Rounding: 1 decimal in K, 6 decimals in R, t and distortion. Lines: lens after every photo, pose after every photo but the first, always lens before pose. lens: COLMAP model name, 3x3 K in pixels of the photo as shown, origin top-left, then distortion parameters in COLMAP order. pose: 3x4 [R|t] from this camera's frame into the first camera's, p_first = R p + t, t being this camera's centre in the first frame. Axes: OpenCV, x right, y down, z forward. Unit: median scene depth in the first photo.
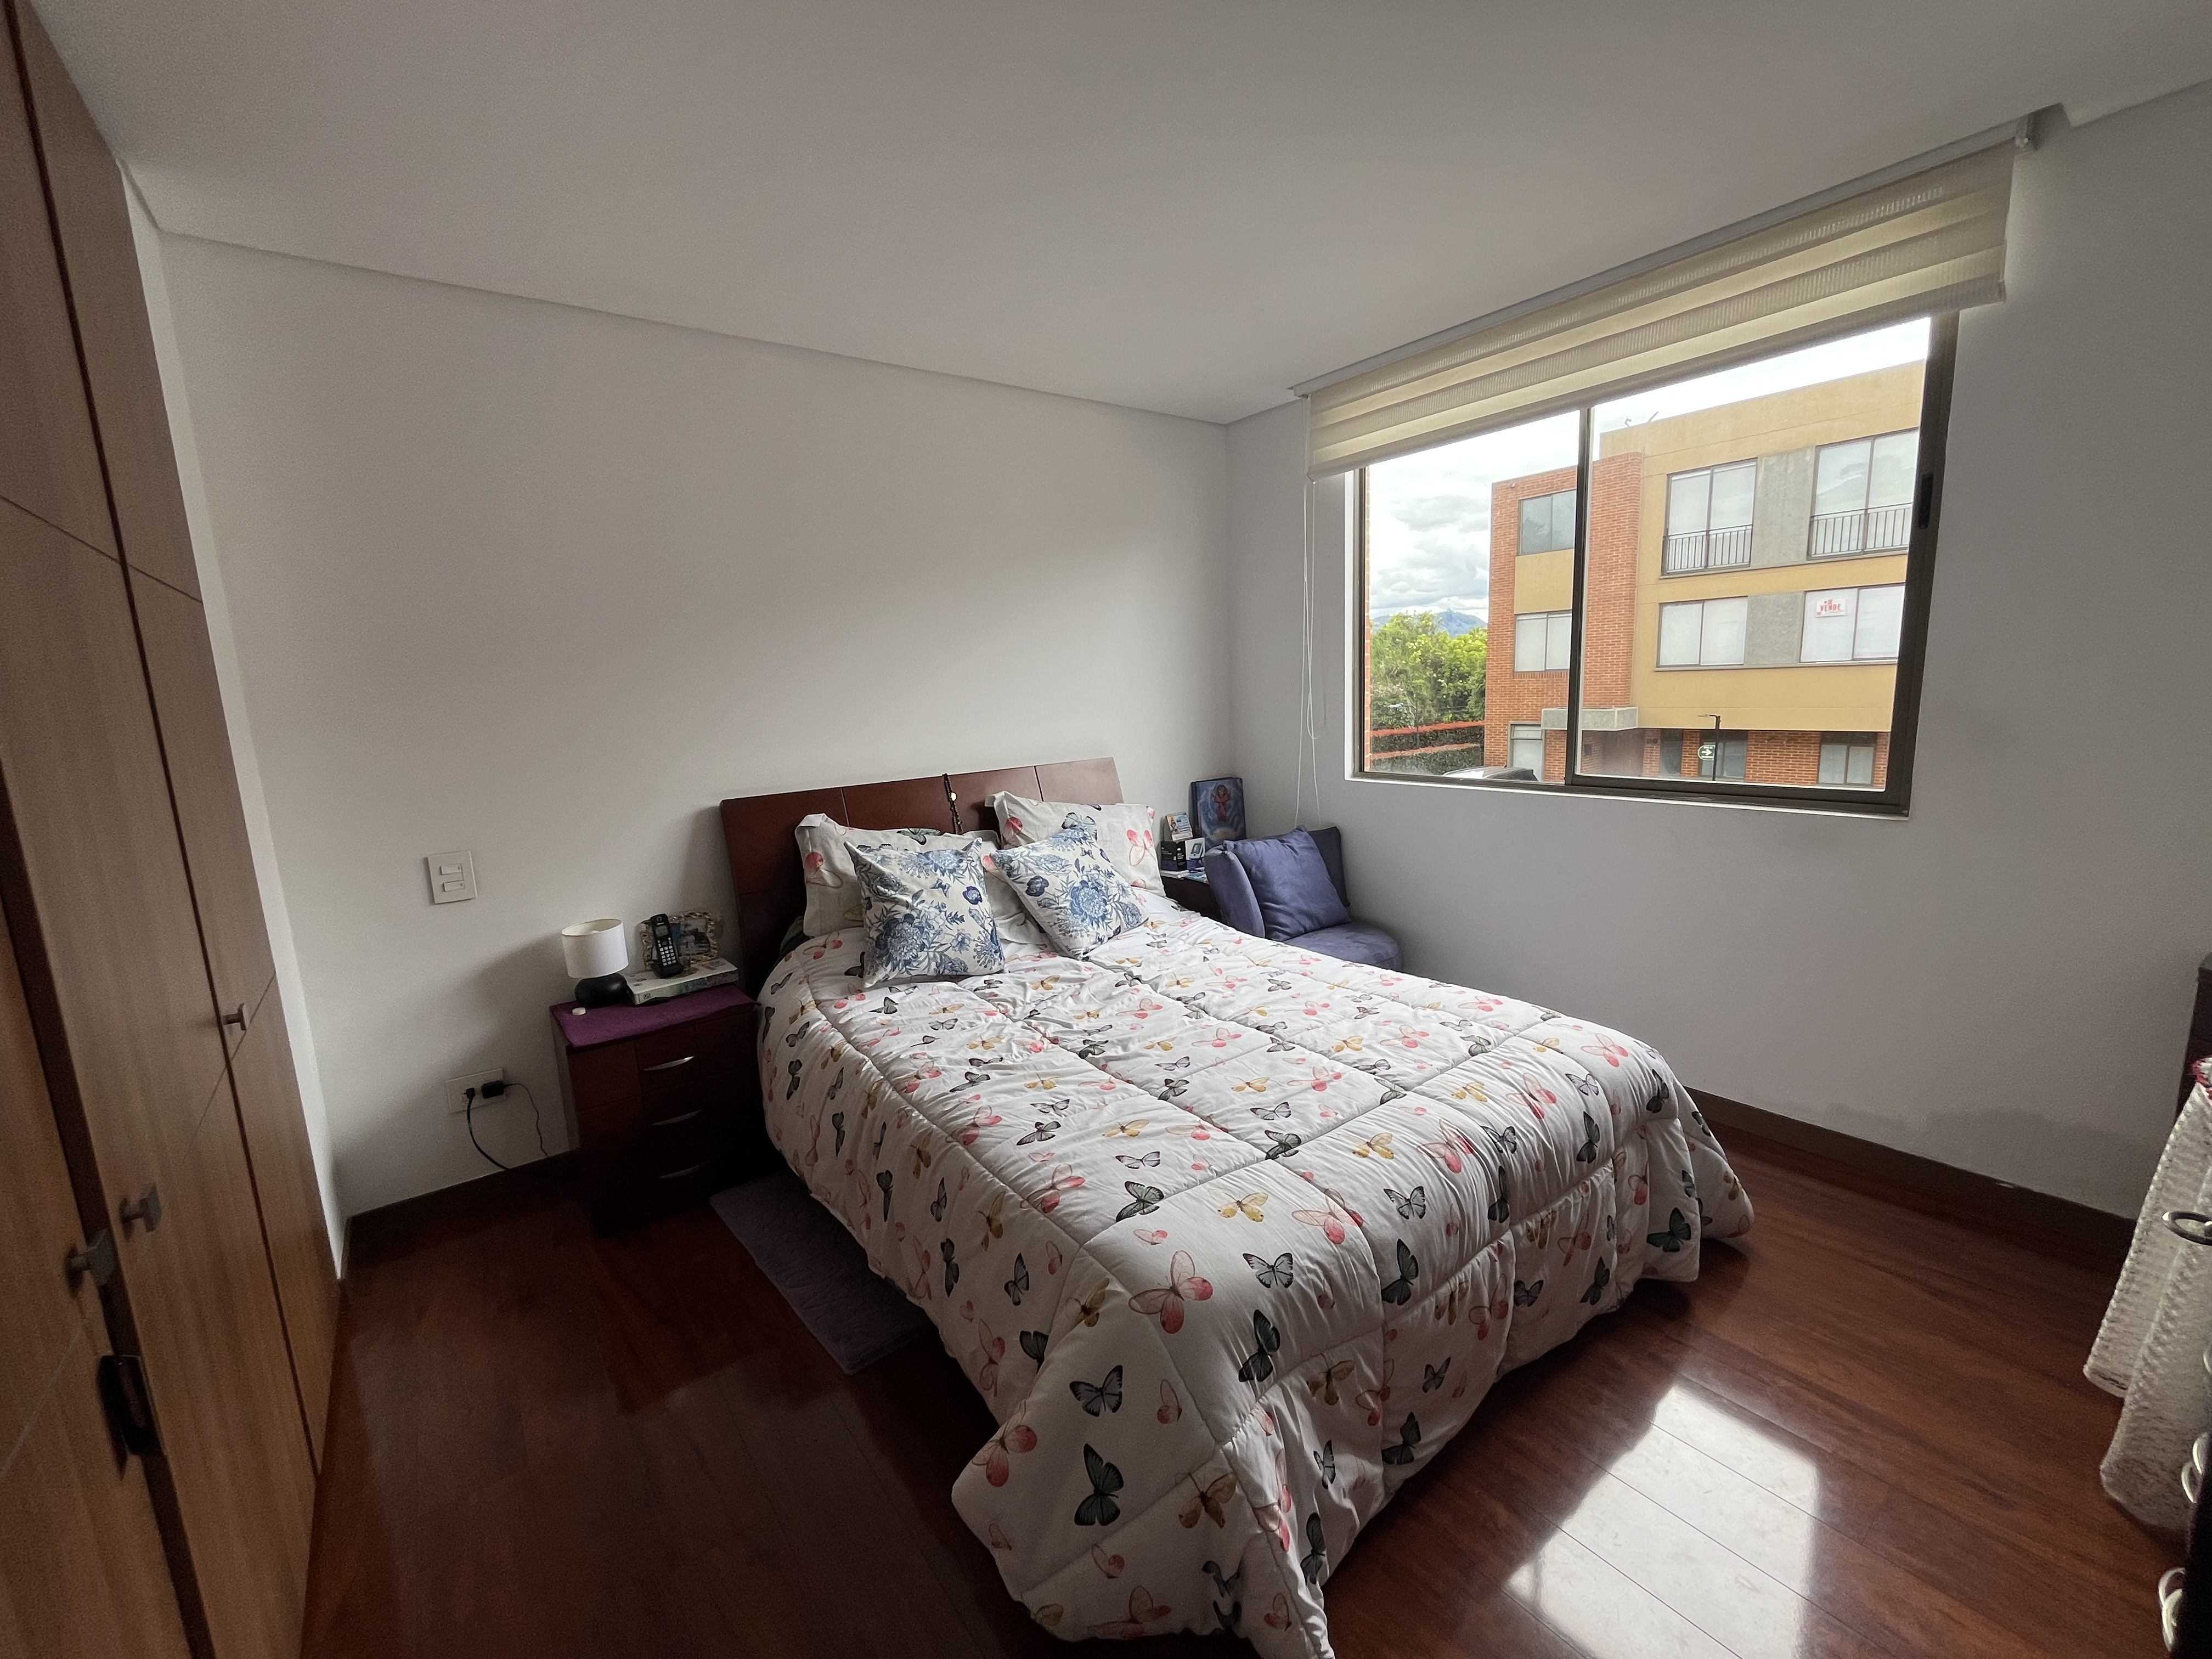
lens RADIAL K [[900.3, 0, 1099.7], [0, 900.3, 828.7], [0, 0, 1]] dist [-0.004077, 0.000175]
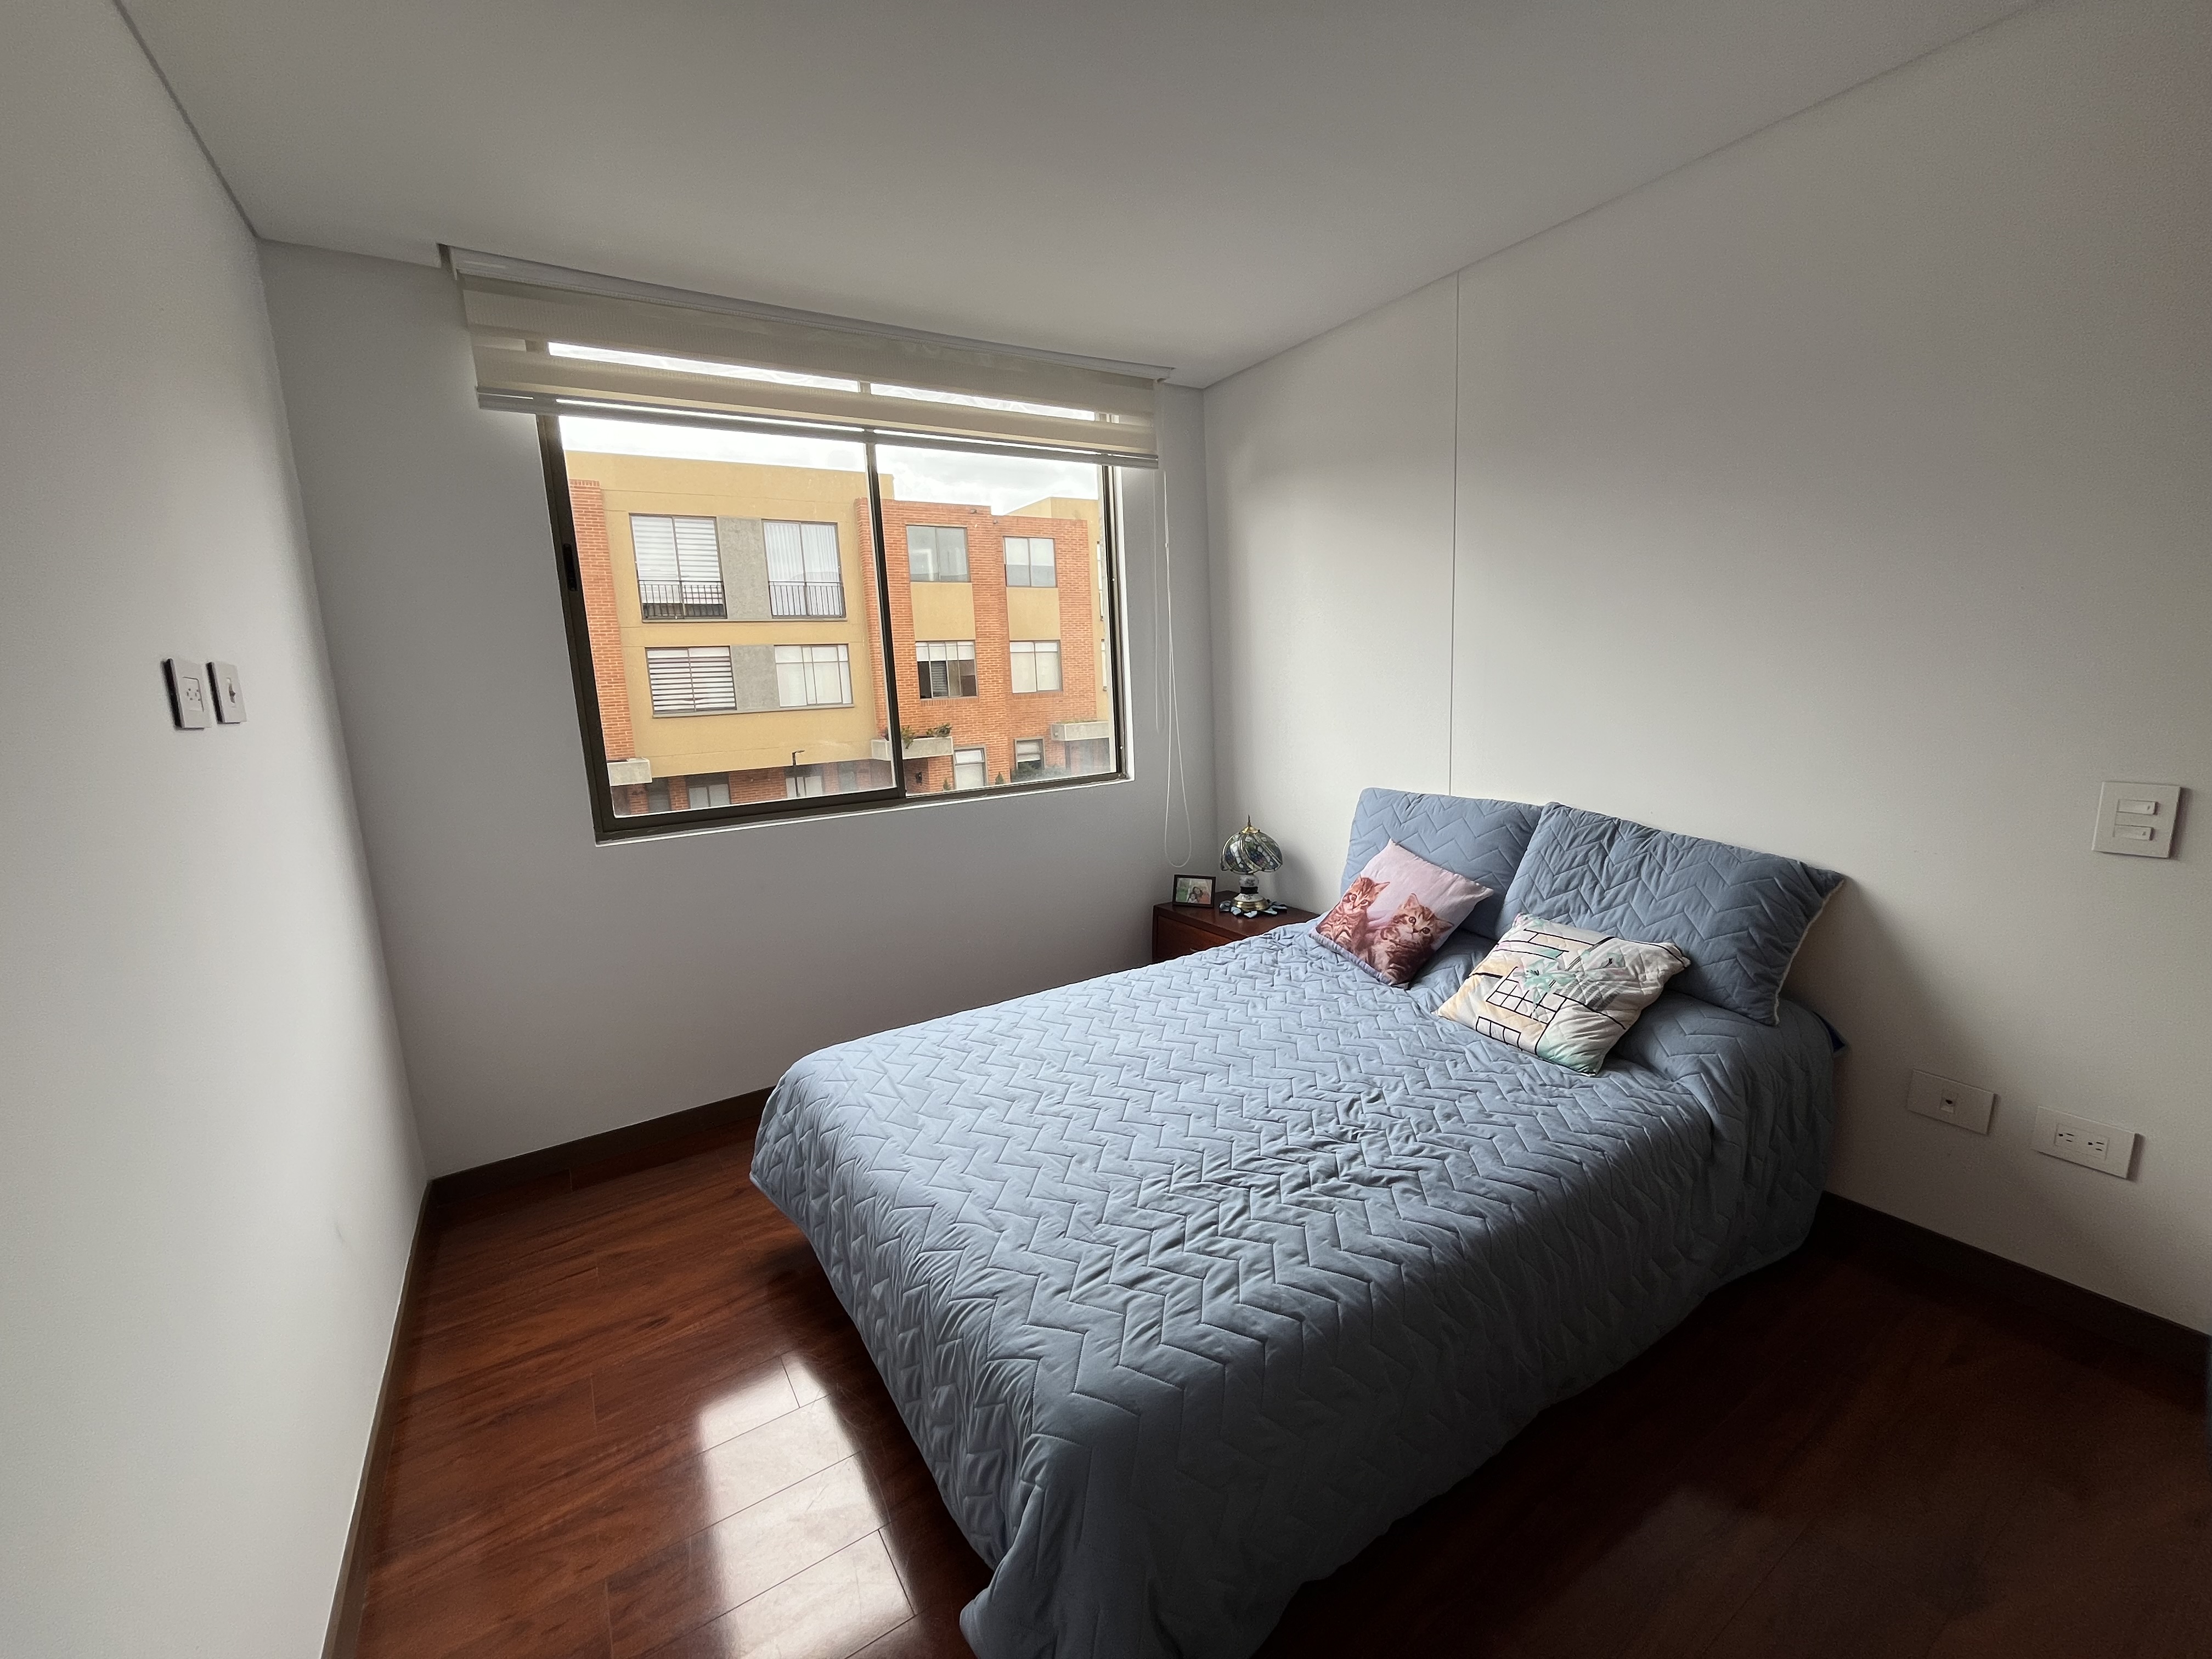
lens RADIAL K [[900.3, 0, 1099.7], [0, 900.3, 828.7], [0, 0, 1]] dist [-0.004077, 0.000175]
pose [[0.078898, -0.125051, 0.989008, -0.359990], [0.212234, 0.971464, 0.105902, -0.070616], [-0.974029, 0.201546, 0.103187, 0.527713]]
